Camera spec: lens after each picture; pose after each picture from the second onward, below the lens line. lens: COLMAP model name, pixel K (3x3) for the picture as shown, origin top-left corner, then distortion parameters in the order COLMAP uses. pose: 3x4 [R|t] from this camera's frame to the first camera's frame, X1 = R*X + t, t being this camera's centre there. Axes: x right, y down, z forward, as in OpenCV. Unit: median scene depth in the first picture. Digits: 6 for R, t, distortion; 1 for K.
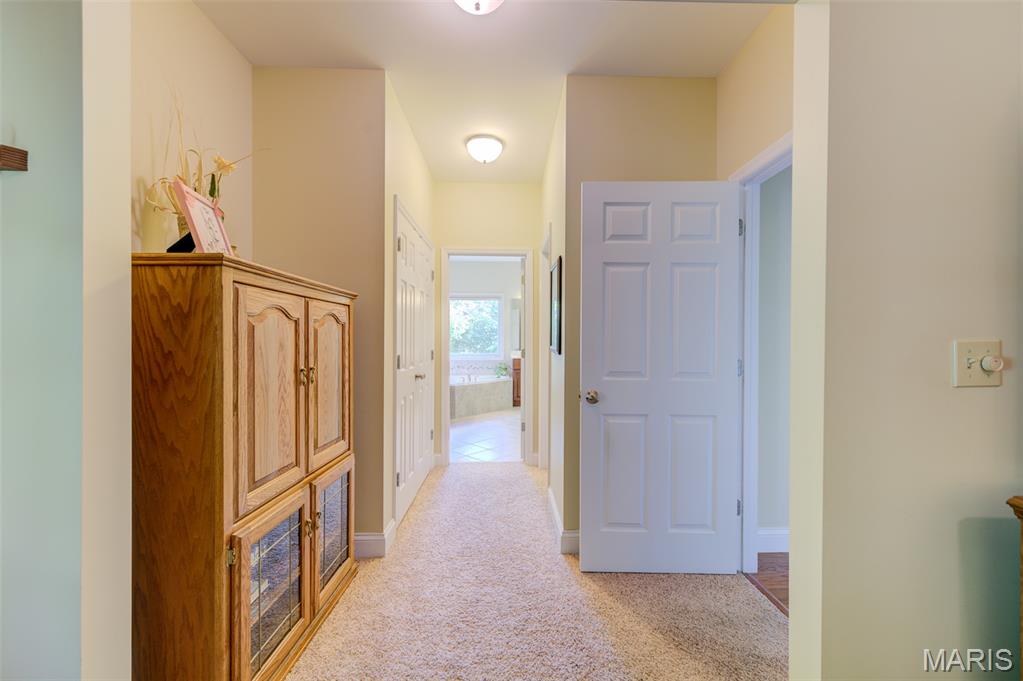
lens RADIAL K [[388.7, 0, 511.1], [0, 388.7, 341.7], [0, 0, 1]] dist [-0.000481, -0.000002]
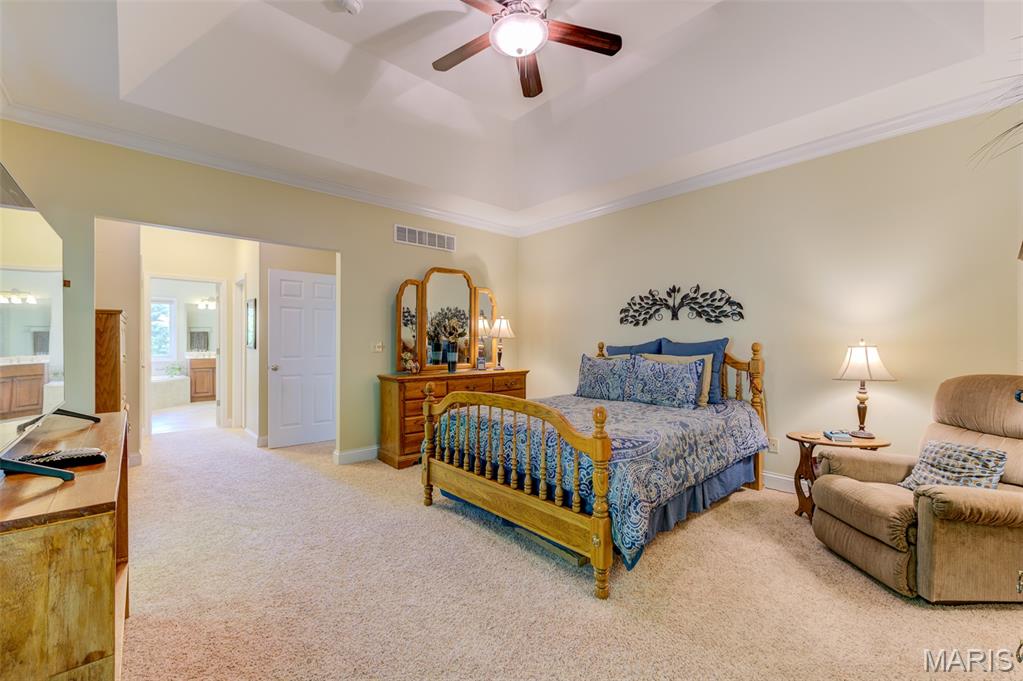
lens RADIAL K [[406.1, 0, 507.4], [0, 406.1, 343.0], [0, 0, 1]] dist [0.006694, -0.001426]
pose [[0.740013, -0.004468, 0.672578, -0.304982], [0.005539, 0.999985, 0.000548, 0.007931], [-0.672570, 0.003320, 0.740026, -1.325816]]
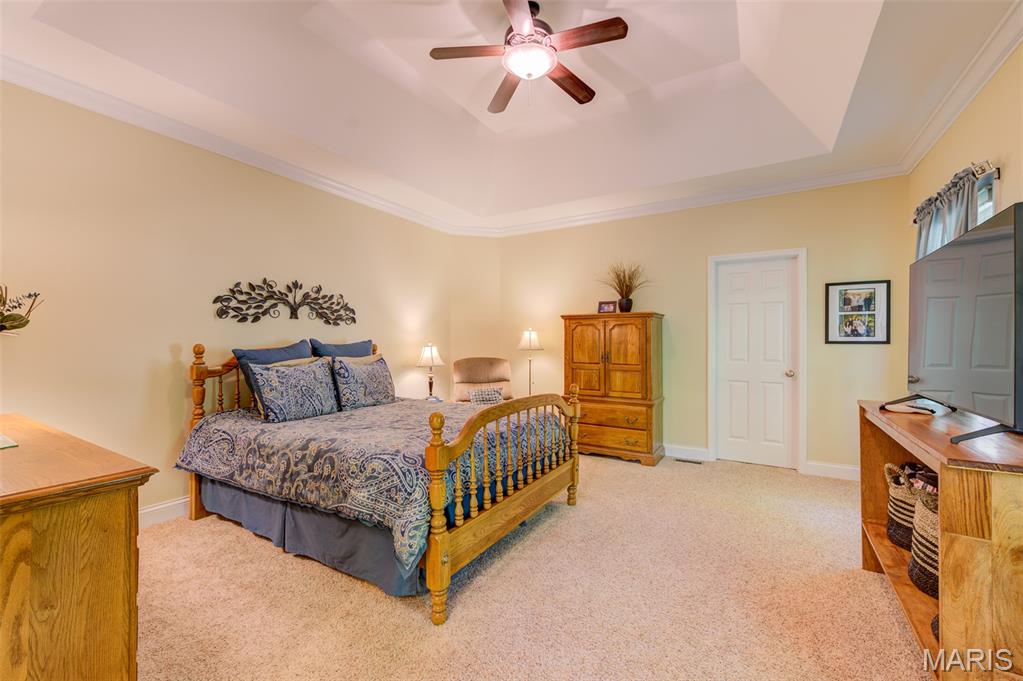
lens RADIAL K [[406.1, 0, 513.4], [0, 406.1, 342.6], [0, 0, 1]] dist [0.006694, -0.001426]
pose [[-0.846961, 0.002049, 0.531651, 0.123618], [0.004832, 0.999981, 0.003844, -0.004512], [-0.531633, 0.005825, -0.846955, 3.000766]]
